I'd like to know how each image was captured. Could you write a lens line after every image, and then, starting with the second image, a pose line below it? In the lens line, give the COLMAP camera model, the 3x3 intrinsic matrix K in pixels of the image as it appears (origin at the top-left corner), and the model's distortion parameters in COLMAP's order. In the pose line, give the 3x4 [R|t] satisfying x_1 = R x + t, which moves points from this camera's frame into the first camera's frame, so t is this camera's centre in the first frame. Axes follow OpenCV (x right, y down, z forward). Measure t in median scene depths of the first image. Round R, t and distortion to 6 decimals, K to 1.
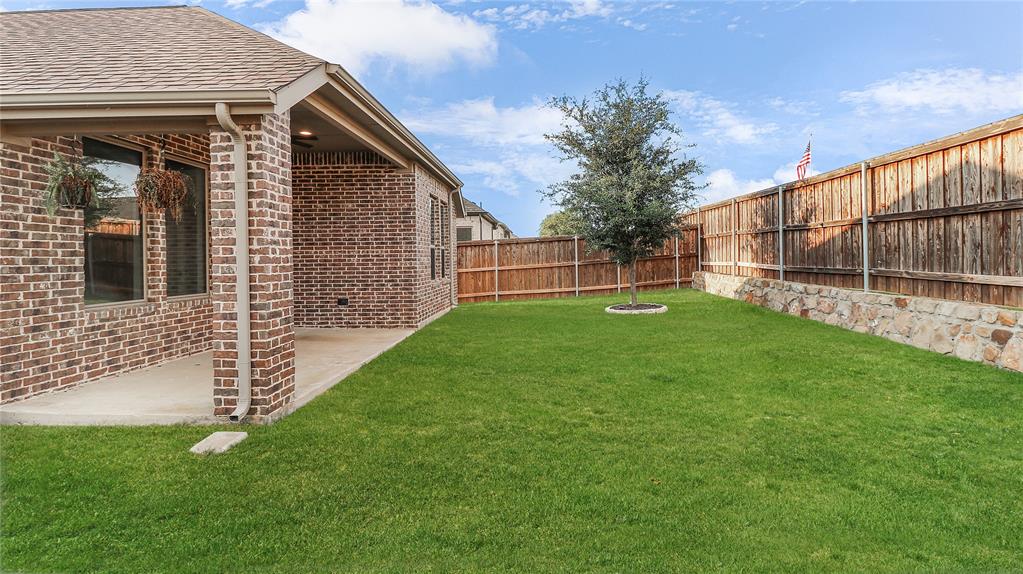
lens RADIAL K [[503.1, 0, 530.6], [0, 503.1, 263.8], [0, 0, 1]] dist [-0.001681, -0.000773]
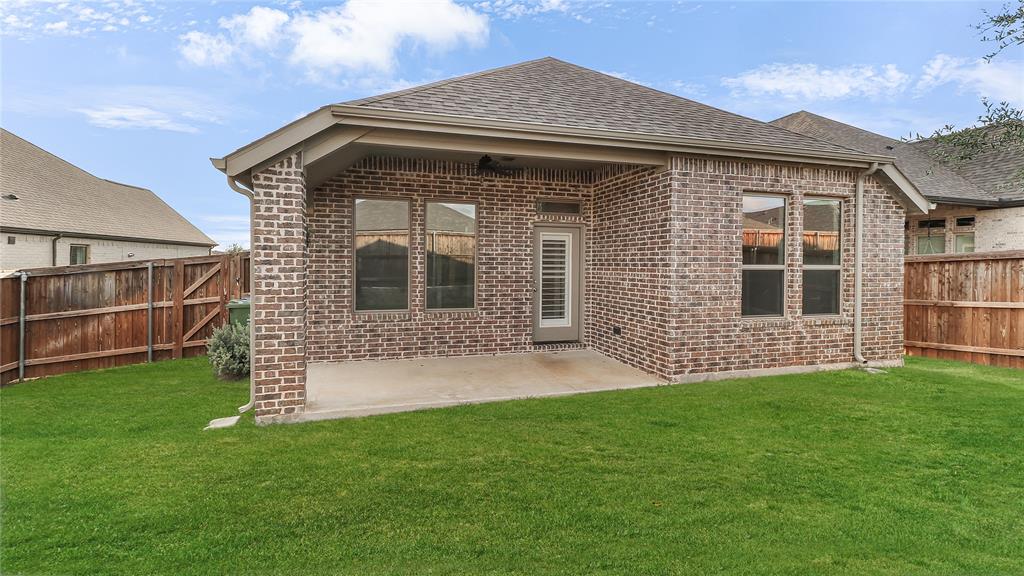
lens RADIAL K [[480.2, 0, 510.8], [0, 480.2, 272.6], [0, 0, 1]] dist [0.002988, 0.000167]
pose [[0.314338, 0.030506, -0.948821, 0.362806], [-0.018549, 0.999490, 0.025989, -0.044777], [0.949130, 0.009430, 0.314743, 0.558125]]
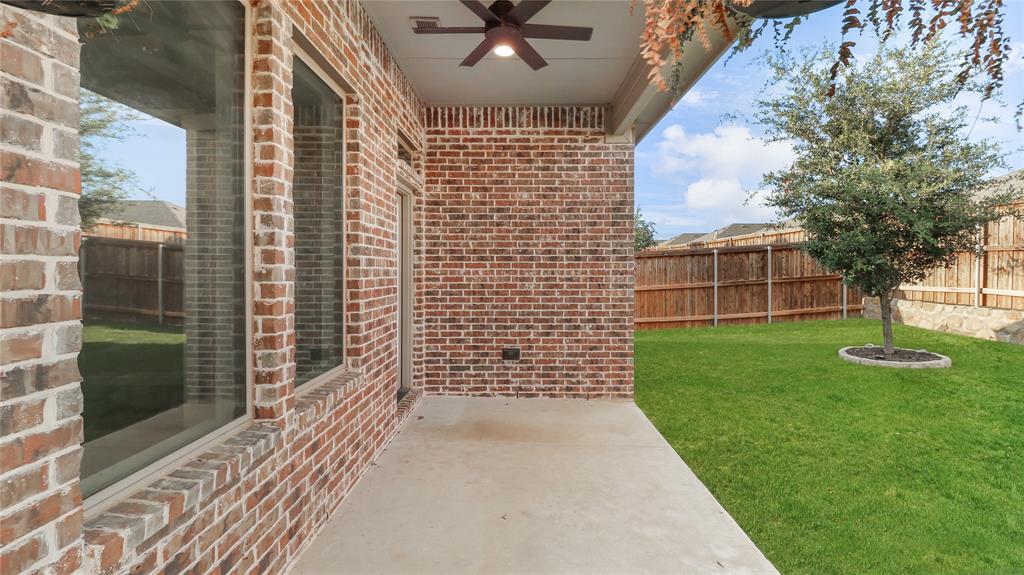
lens RADIAL K [[475.9, 0, 515.0], [0, 475.9, 277.6], [0, 0, 1]] dist [0.001585, -0.000115]
pose [[0.999768, 0.012052, 0.017832, -0.380658], [-0.012192, 0.999895, 0.007802, -0.021613], [-0.017736, -0.008018, 0.999811, 0.426502]]
